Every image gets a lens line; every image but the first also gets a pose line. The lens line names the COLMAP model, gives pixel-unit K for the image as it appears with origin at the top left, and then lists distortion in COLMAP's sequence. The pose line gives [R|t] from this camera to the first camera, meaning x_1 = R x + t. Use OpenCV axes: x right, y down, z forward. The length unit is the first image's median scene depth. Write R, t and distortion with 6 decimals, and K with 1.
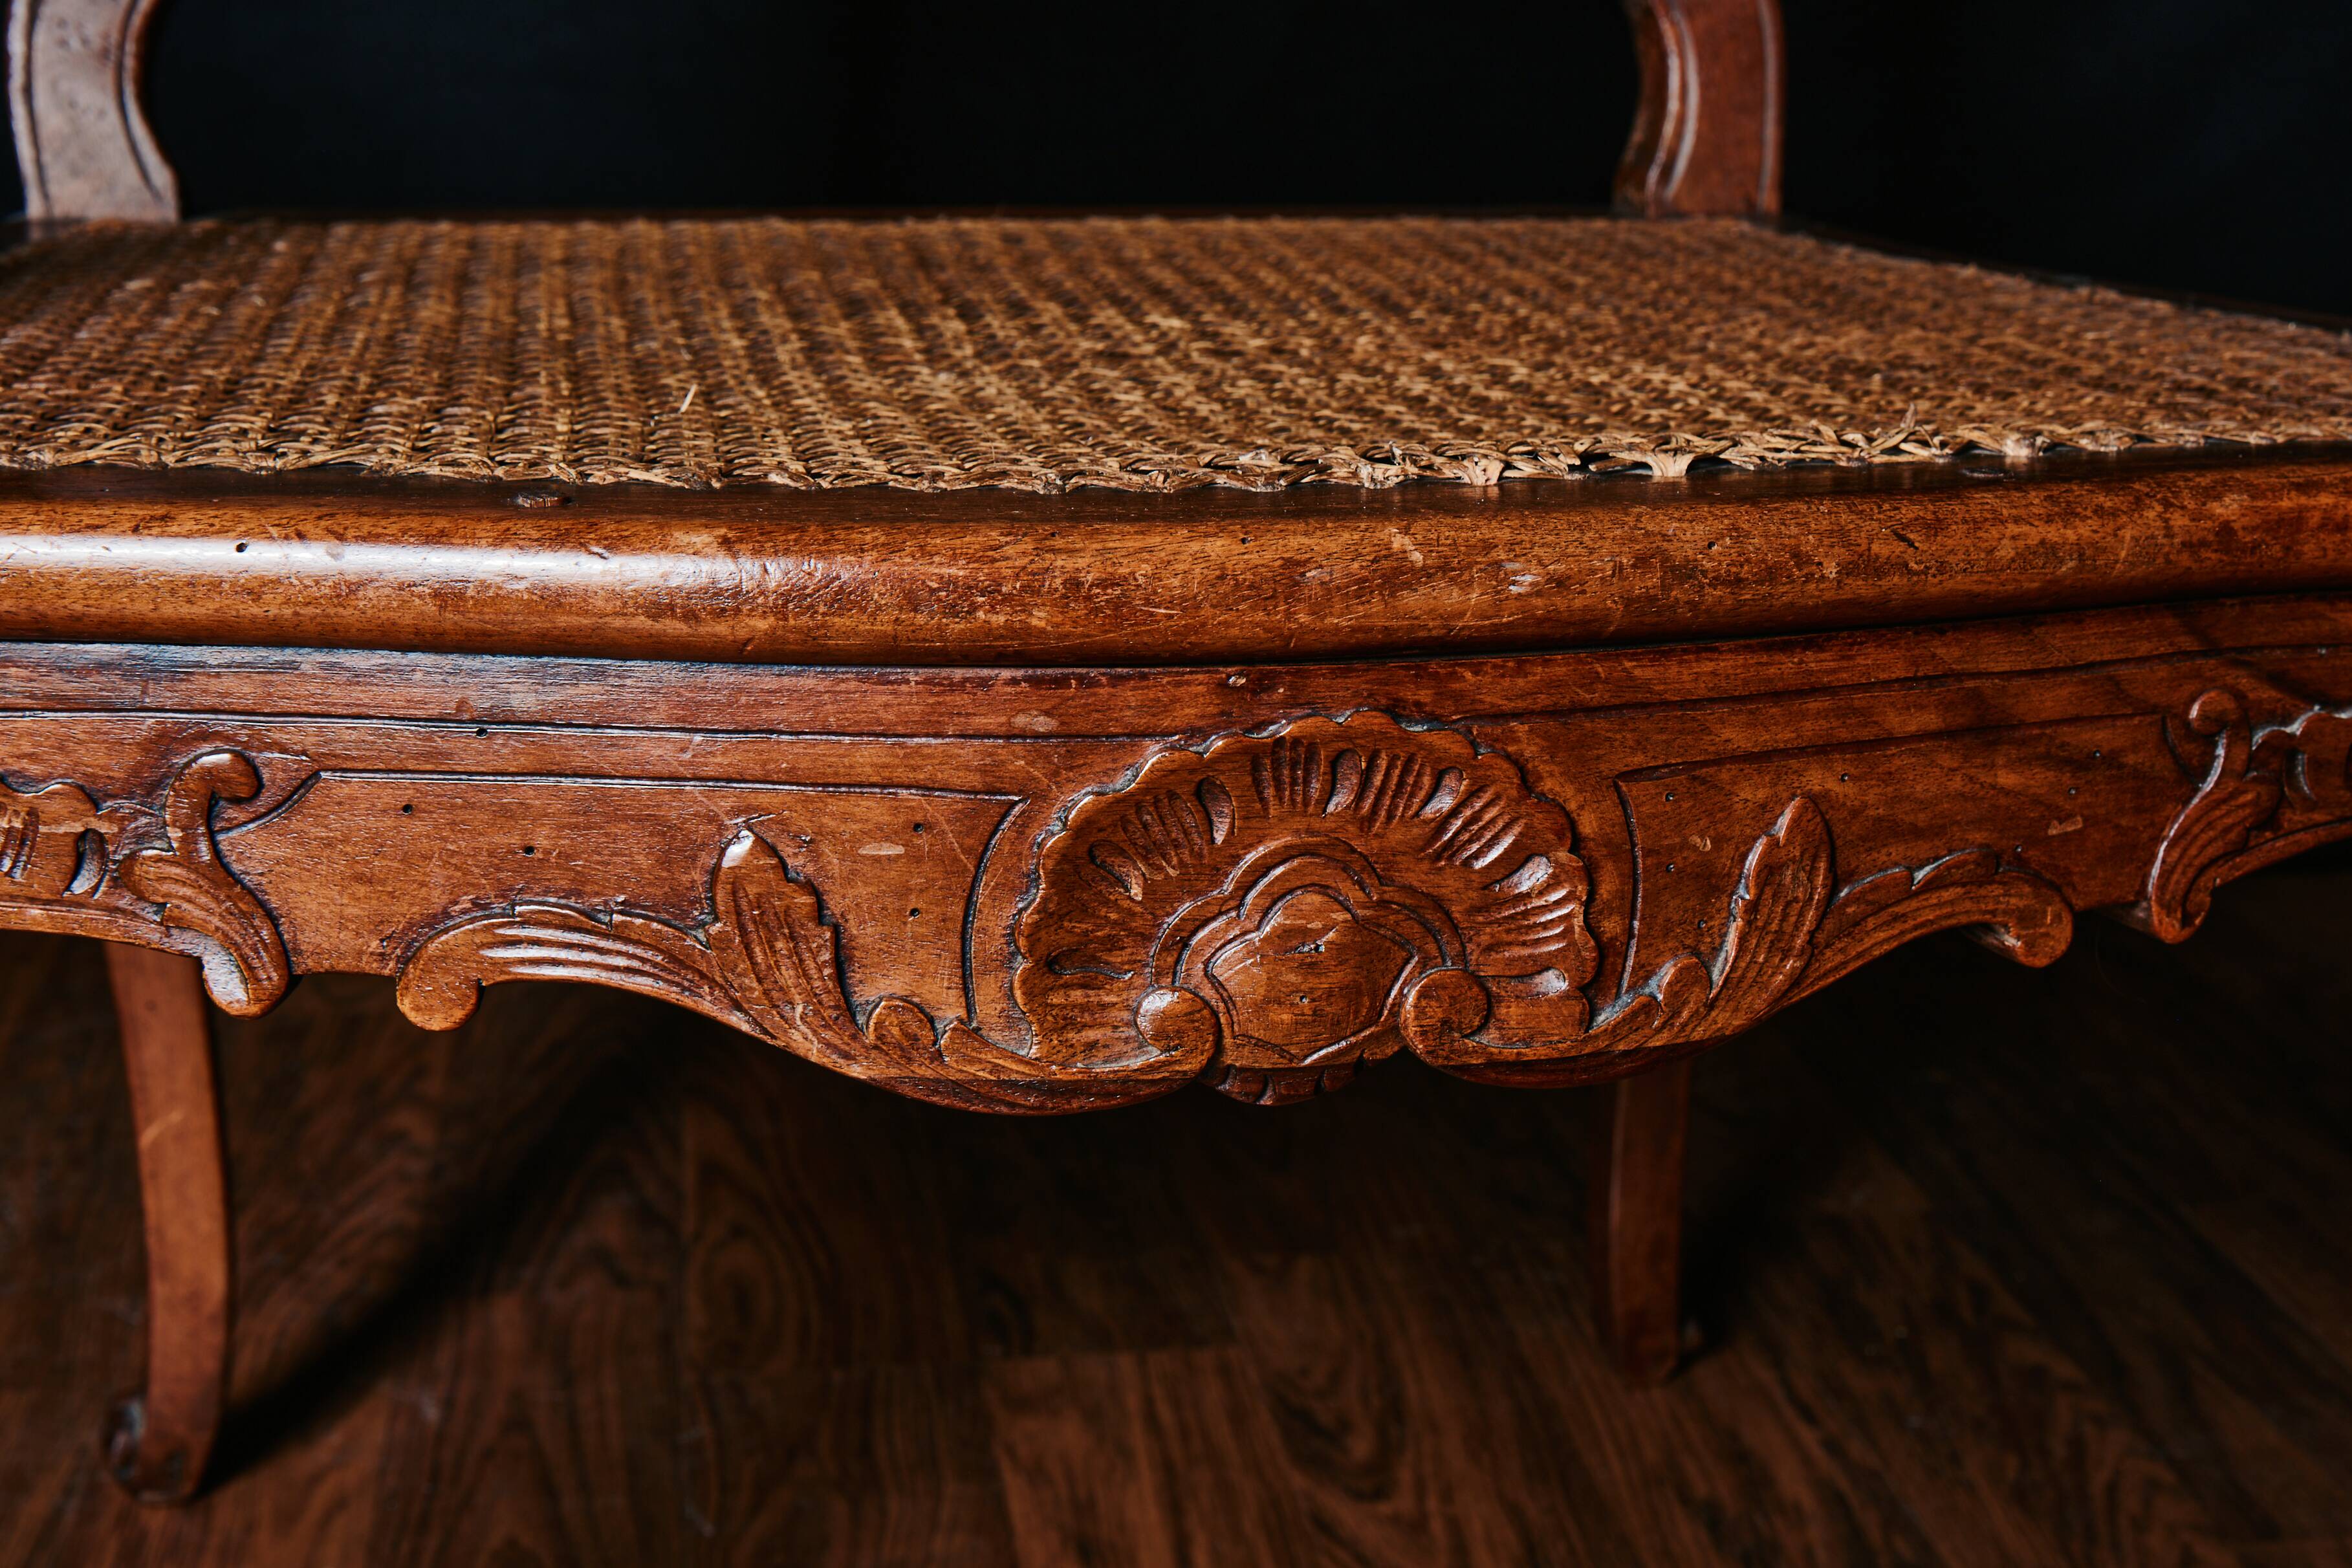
lens RADIAL K [[3944.1, 0, 1176.0], [0, 3944.1, 784.0], [0, 0, 1]] dist [-0.058999, -0.055248]
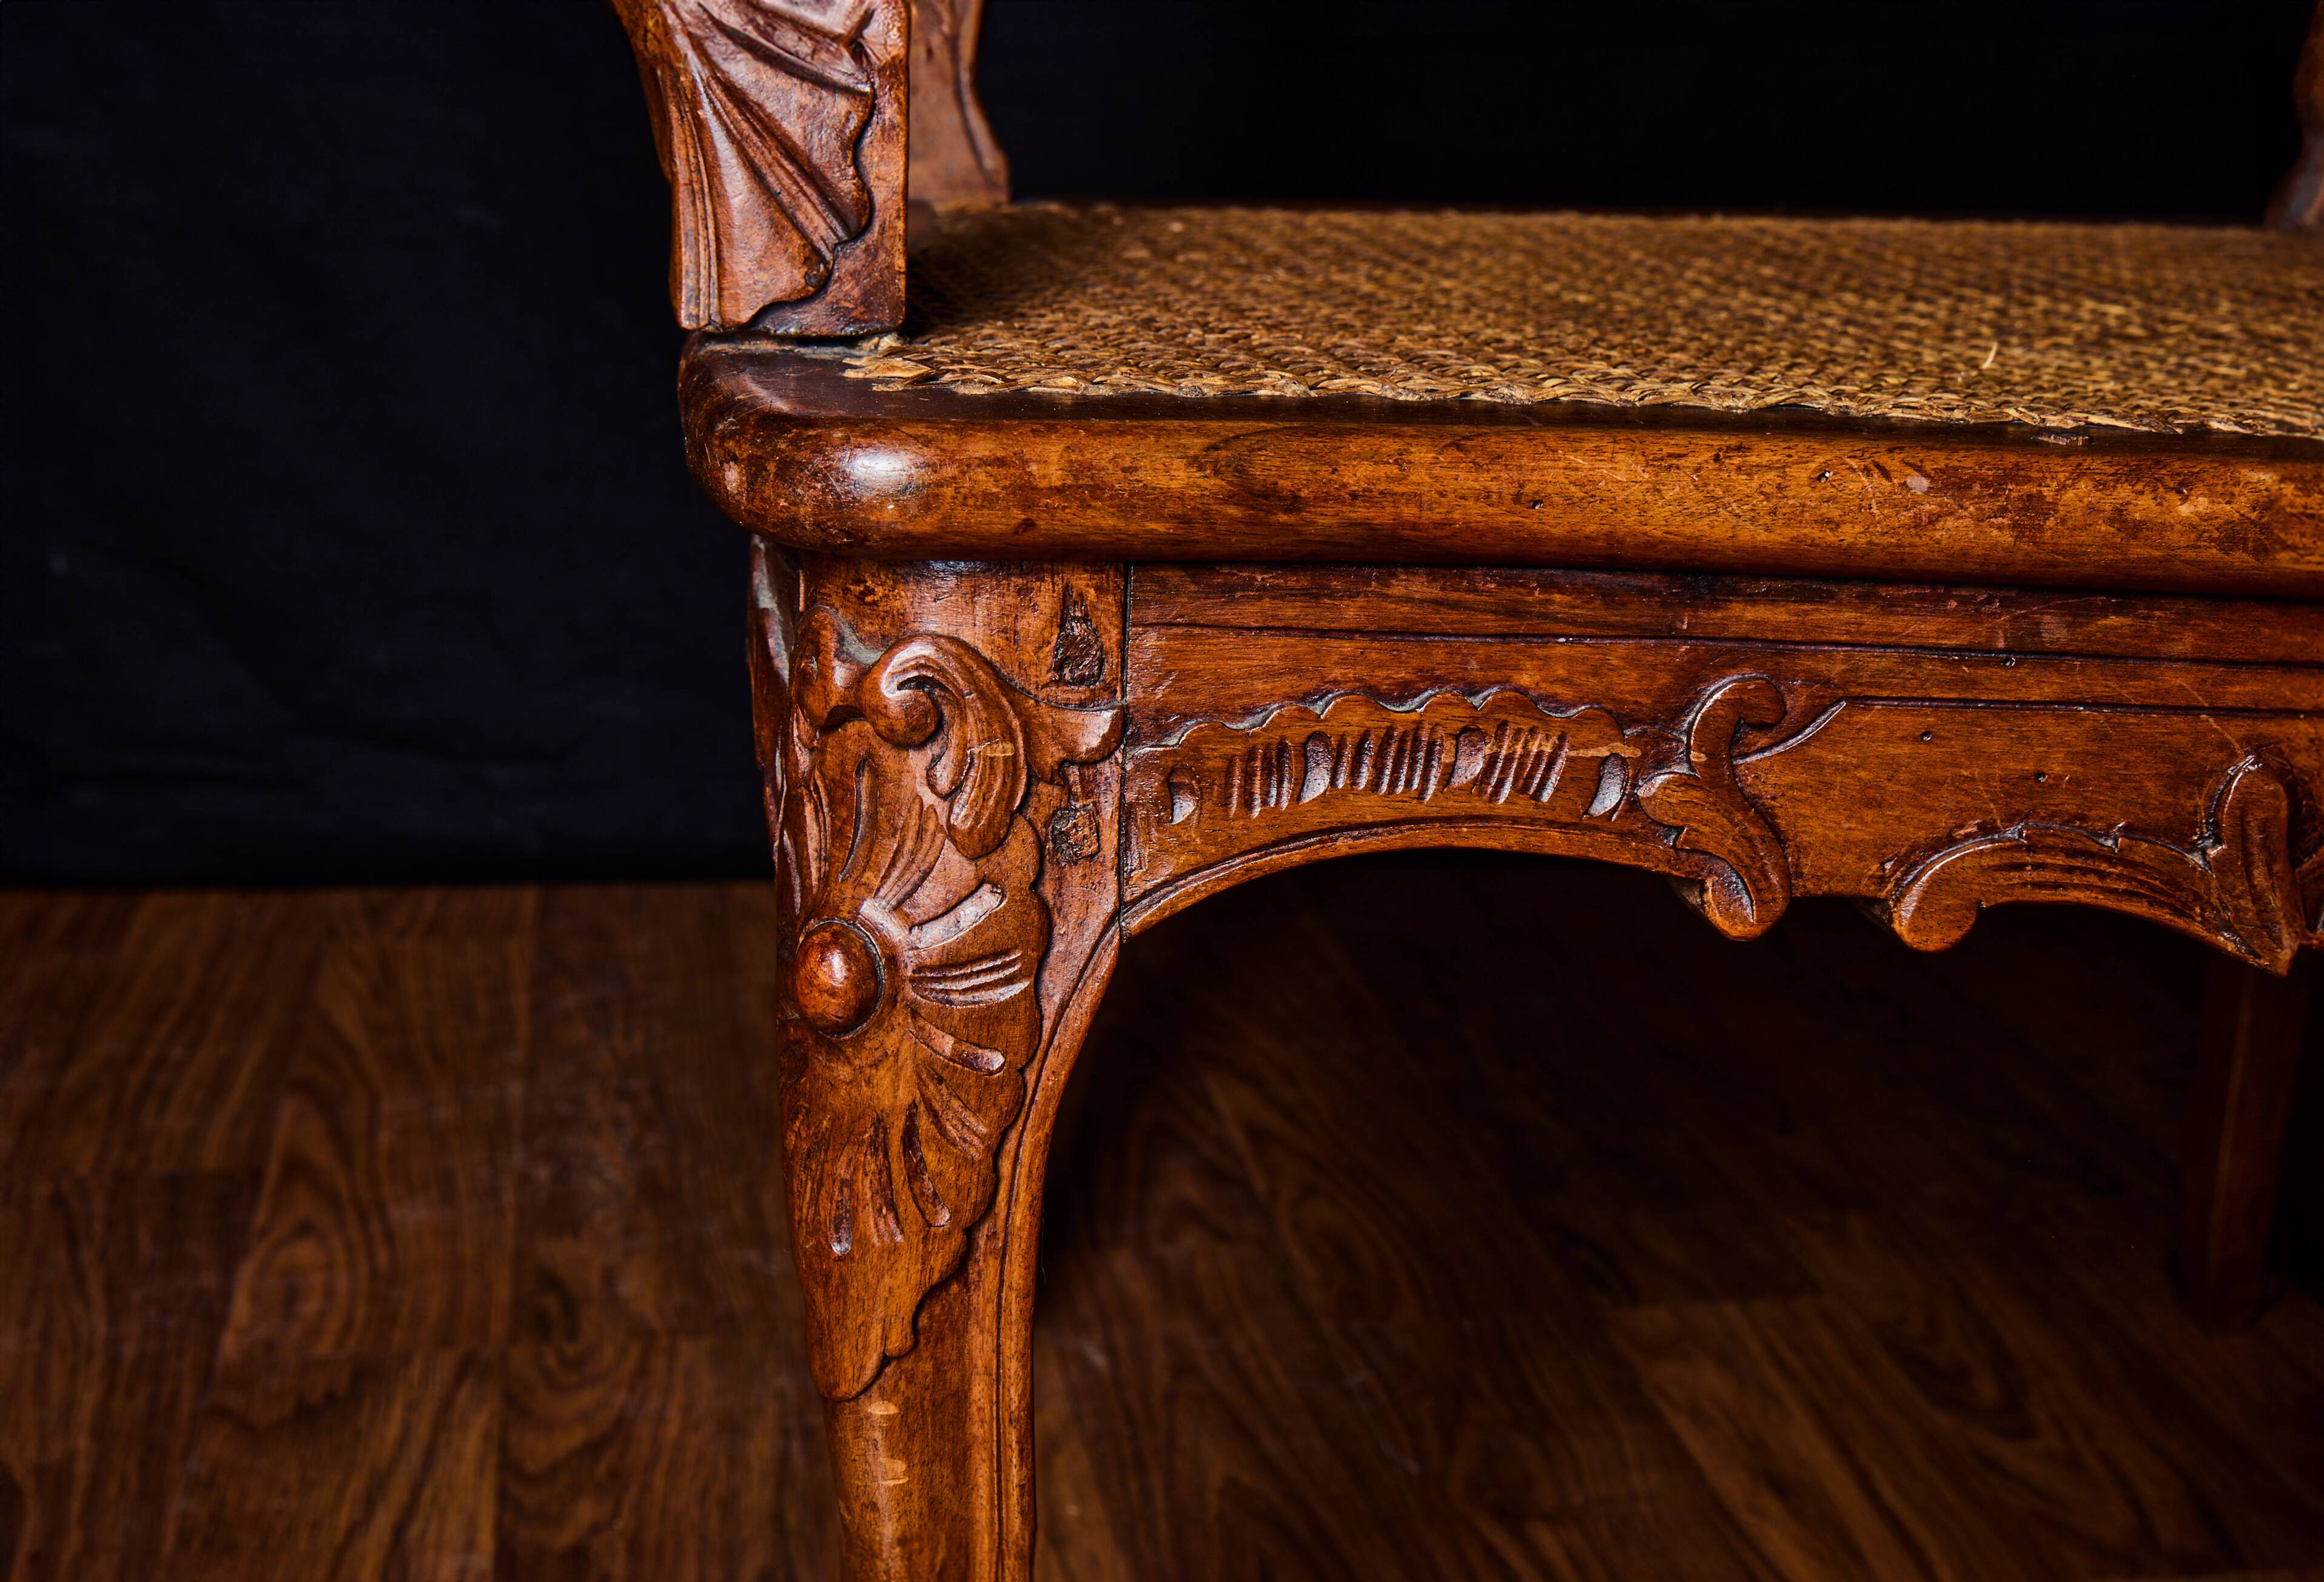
lens RADIAL K [[3730.9, 0, 1380.6], [0, 3730.9, 791.7], [0, 0, 1]] dist [-0.079492, 0.155767]
pose [[0.999258, 0.005316, 0.038138, -0.169706], [-0.005336, 0.999986, 0.000398, 0.009698], [-0.038135, -0.000601, 0.999272, 0.012281]]
